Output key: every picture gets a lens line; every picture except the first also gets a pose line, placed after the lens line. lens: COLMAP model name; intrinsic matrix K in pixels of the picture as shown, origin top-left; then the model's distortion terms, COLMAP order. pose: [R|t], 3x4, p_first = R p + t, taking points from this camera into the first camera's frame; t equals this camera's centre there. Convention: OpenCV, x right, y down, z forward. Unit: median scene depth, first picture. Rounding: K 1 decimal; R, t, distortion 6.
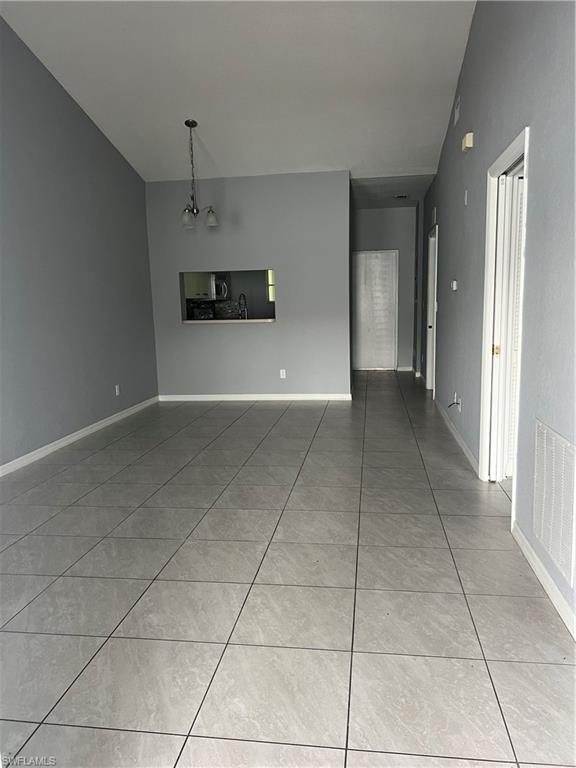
lens RADIAL K [[581.6, 0, 288.0], [0, 581.6, 384.0], [0, 0, 1]] dist [-0.002402, 0.002422]
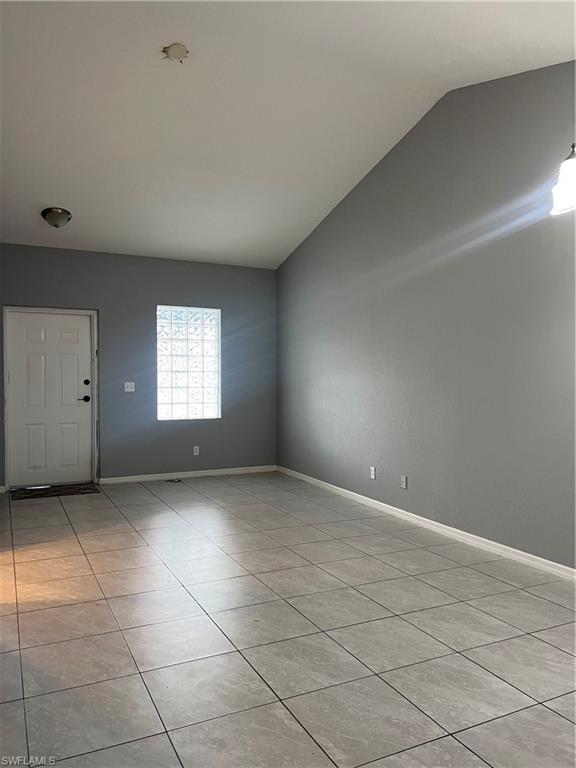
lens RADIAL K [[581.6, 0, 288.0], [0, 581.6, 384.0], [0, 0, 1]] dist [-0.002402, 0.002422]
pose [[-0.820501, 0.033338, -0.570672, 0.389423], [-0.067992, 0.985520, 0.155331, -0.293606], [0.567587, 0.166251, -0.806353, 1.850461]]
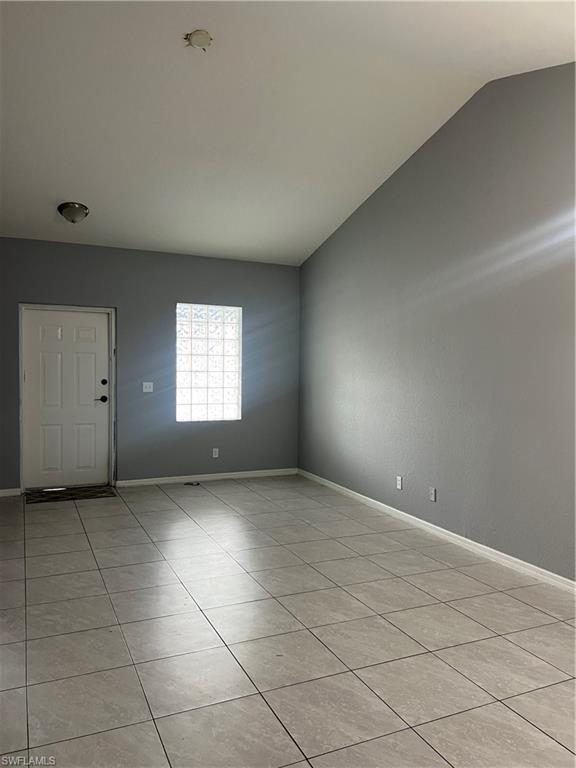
lens RADIAL K [[583.2, 0, 294.1], [0, 583.2, 384.7], [0, 0, 1]] dist [0.000128, -0.007090]
pose [[-0.833559, 0.032559, -0.551471, 0.365932], [-0.076511, 0.981837, 0.173614, -0.316108], [0.547107, 0.186911, -0.815928, 1.794186]]
